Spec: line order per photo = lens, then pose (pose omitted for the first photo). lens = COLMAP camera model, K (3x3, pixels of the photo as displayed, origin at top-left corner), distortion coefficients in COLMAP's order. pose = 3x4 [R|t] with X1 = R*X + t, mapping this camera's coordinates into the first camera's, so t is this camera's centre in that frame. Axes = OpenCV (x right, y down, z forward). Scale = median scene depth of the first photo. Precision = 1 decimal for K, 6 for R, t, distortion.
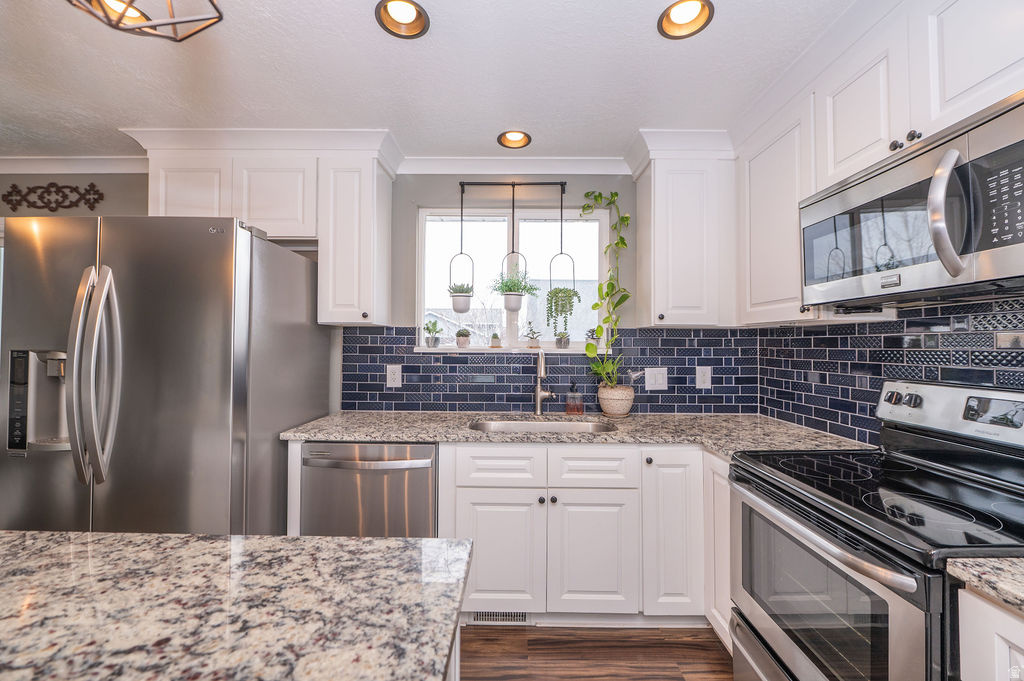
lens RADIAL K [[418.5, 0, 516.4], [0, 418.5, 337.1], [0, 0, 1]] dist [-0.007818, -0.000058]
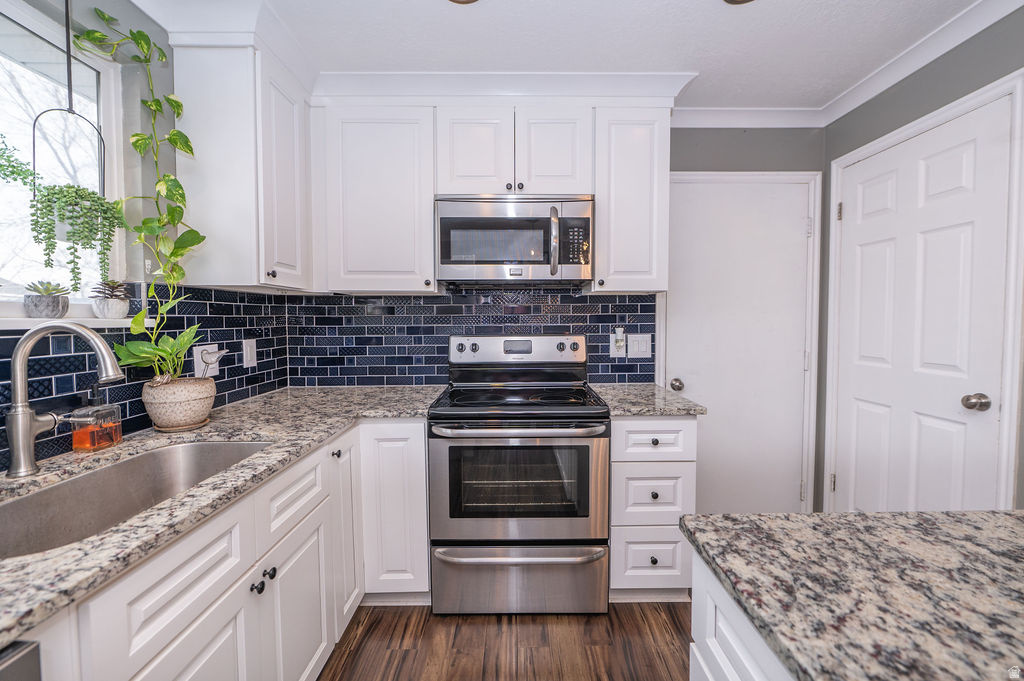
lens RADIAL K [[418.5, 0, 518.2], [0, 418.5, 335.5], [0, 0, 1]] dist [-0.007818, -0.000058]
pose [[-0.023879, -0.047073, 0.998606, -1.164778], [-0.014316, 0.998804, 0.046740, 0.056662], [-0.999612, -0.013180, -0.024524, 1.611108]]
